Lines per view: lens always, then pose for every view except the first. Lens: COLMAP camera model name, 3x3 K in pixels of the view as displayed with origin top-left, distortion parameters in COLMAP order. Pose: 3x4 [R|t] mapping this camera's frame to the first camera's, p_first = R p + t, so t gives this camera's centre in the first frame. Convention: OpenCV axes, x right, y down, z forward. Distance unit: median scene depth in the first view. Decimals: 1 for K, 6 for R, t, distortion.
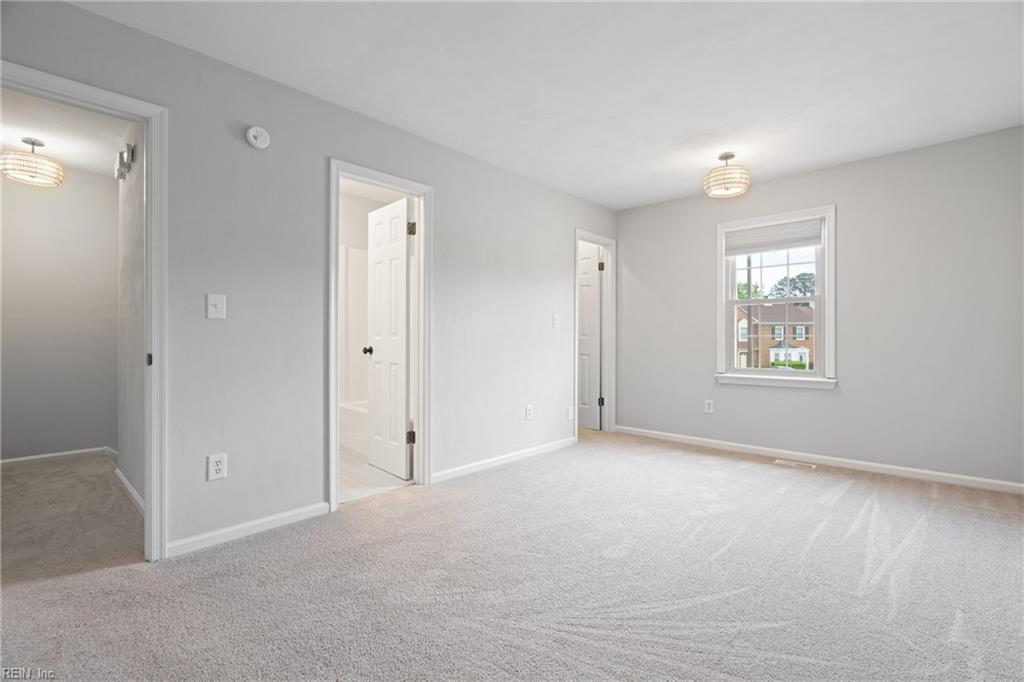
lens RADIAL K [[462.7, 0, 530.8], [0, 462.7, 337.4], [0, 0, 1]] dist [-0.001172, 0.000113]
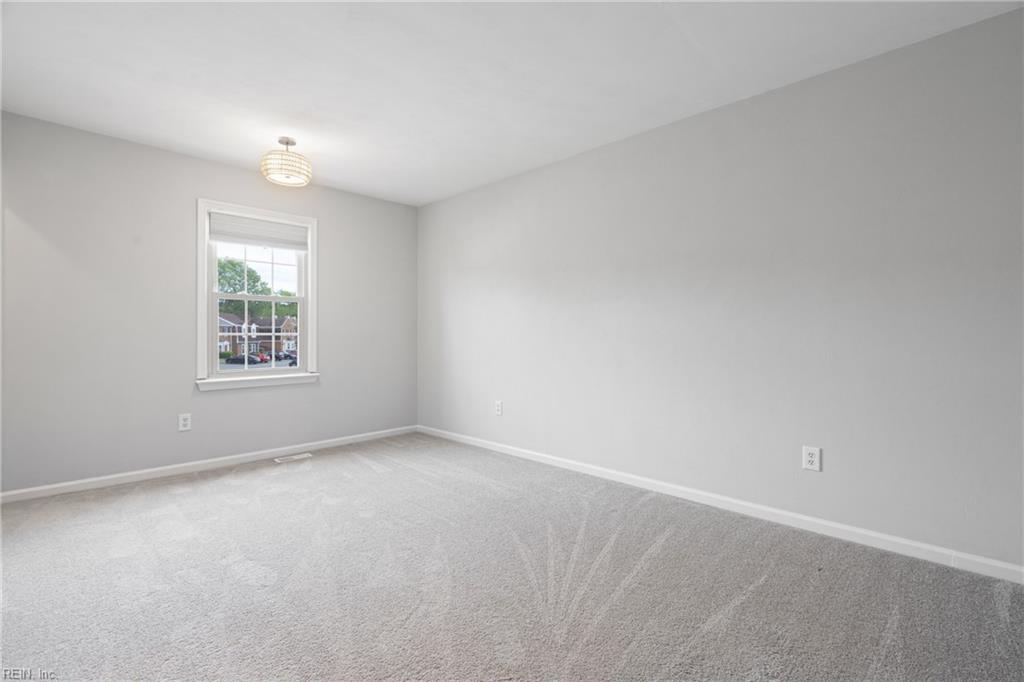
lens RADIAL K [[462.7, 0, 512.1], [0, 462.7, 333.2], [0, 0, 1]] dist [-0.001172, 0.000113]
pose [[0.045336, 0.005328, 0.998958, -0.448281], [-0.003470, 0.999981, -0.005176, -0.002615], [-0.998966, -0.003232, 0.045353, 0.464637]]
